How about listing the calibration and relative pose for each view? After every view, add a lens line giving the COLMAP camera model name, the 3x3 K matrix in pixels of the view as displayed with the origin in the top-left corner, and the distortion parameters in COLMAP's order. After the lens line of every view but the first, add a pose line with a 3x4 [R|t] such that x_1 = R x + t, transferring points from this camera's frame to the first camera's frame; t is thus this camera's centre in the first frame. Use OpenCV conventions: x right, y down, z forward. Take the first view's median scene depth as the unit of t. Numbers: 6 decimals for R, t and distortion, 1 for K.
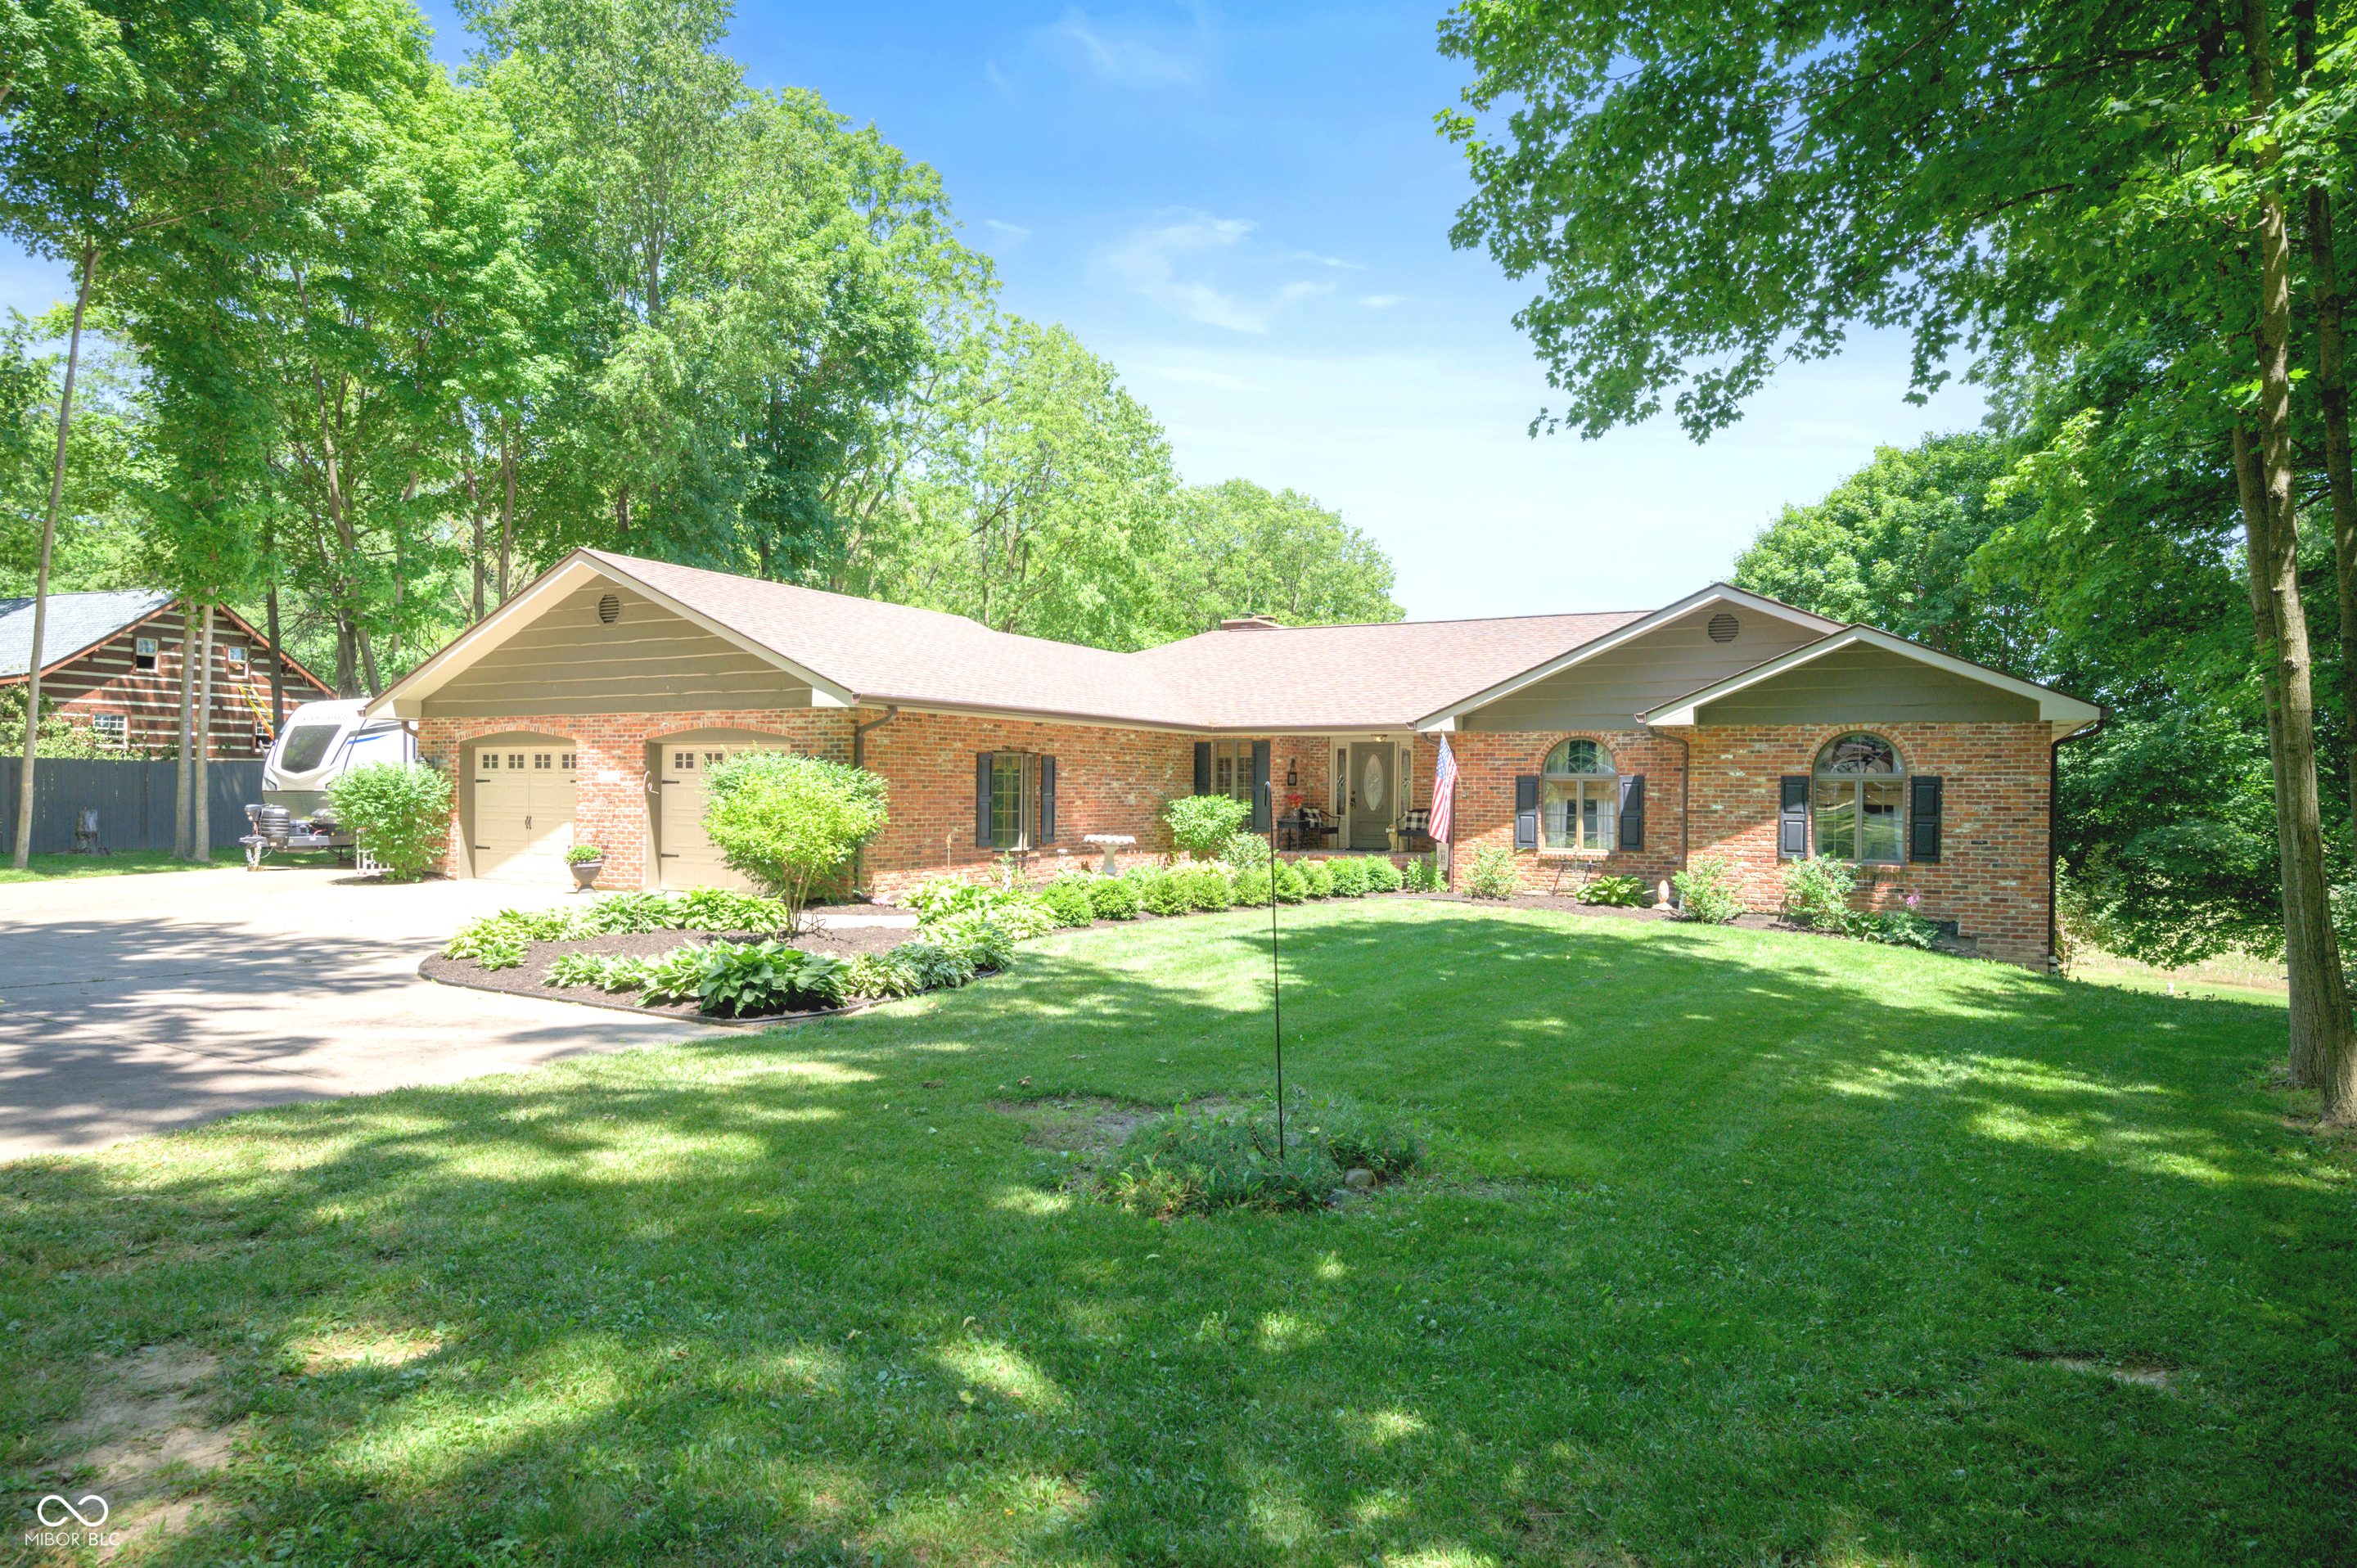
lens RADIAL K [[1376.5, 0, 1177.7], [0, 1376.5, 784.9], [0, 0, 1]] dist [-0.001683, -0.000126]
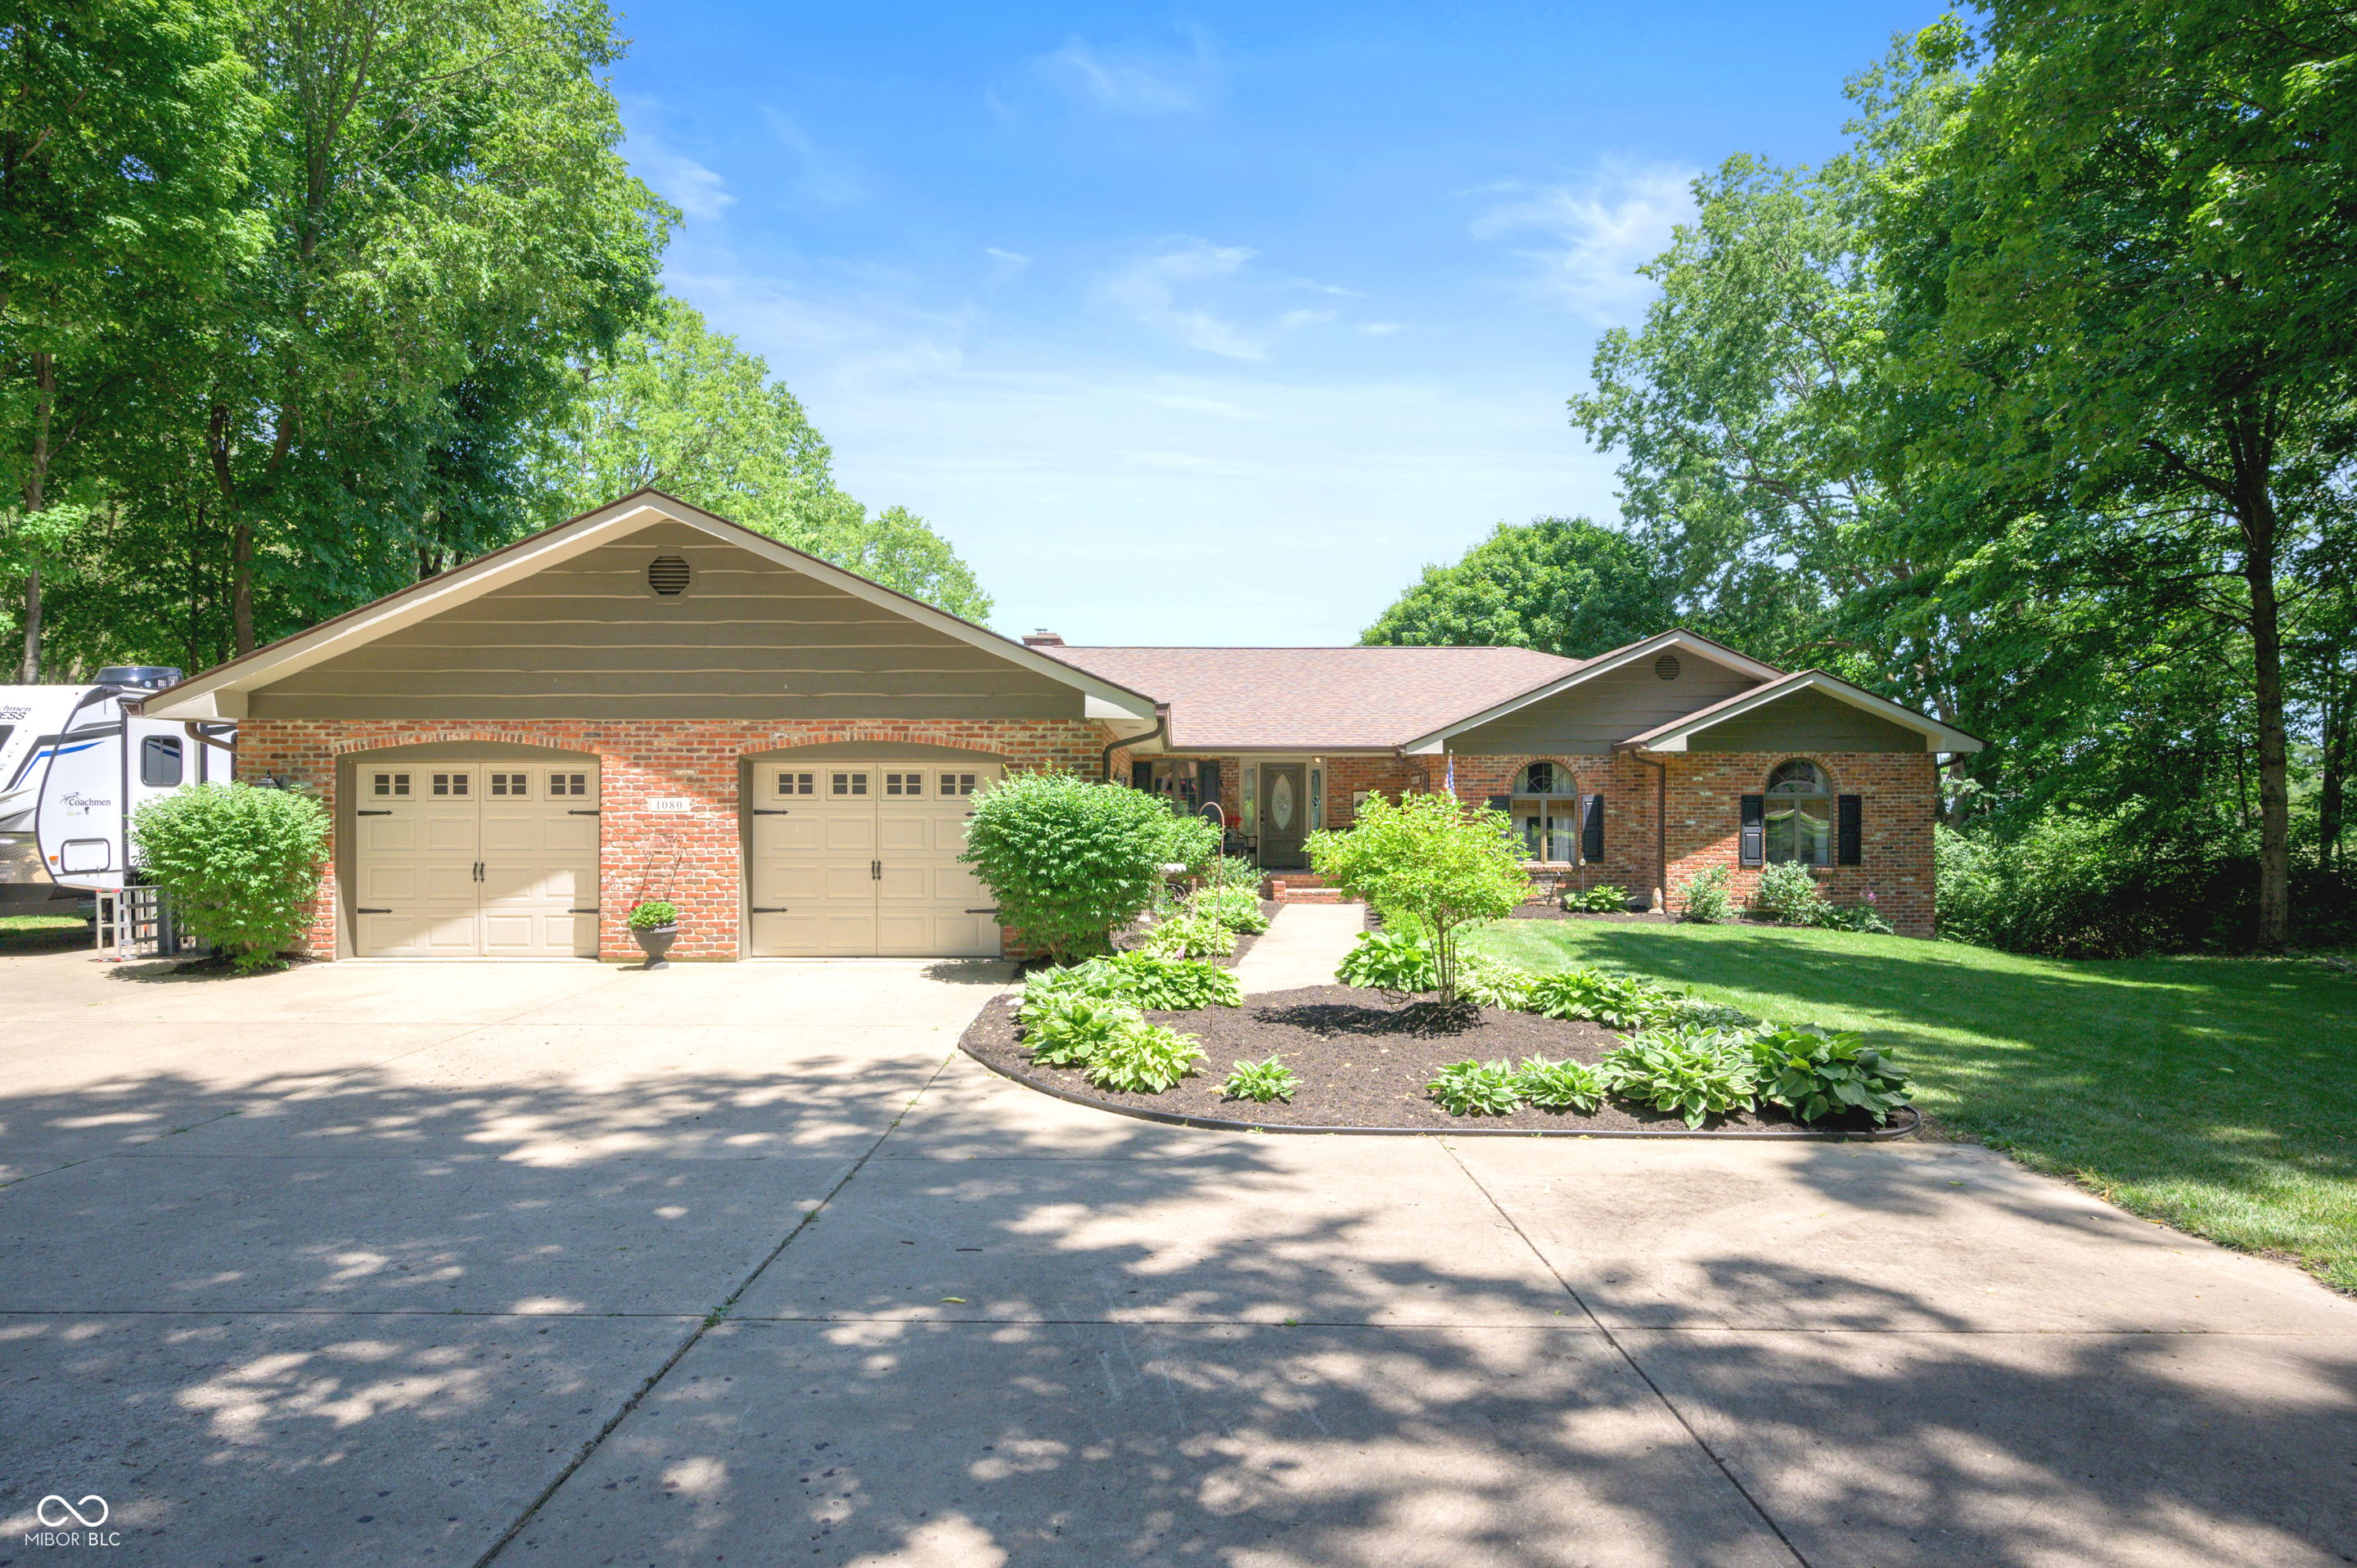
lens RADIAL K [[1263.5, 0, 1178.6], [0, 1263.5, 779.3], [0, 0, 1]] dist [-0.004024, 0.000073]
pose [[0.874317, 0.000134, 0.485355, -0.464975], [0.007408, 0.999880, -0.013622, -0.008180], [-0.485299, 0.015506, 0.874211, 0.263903]]
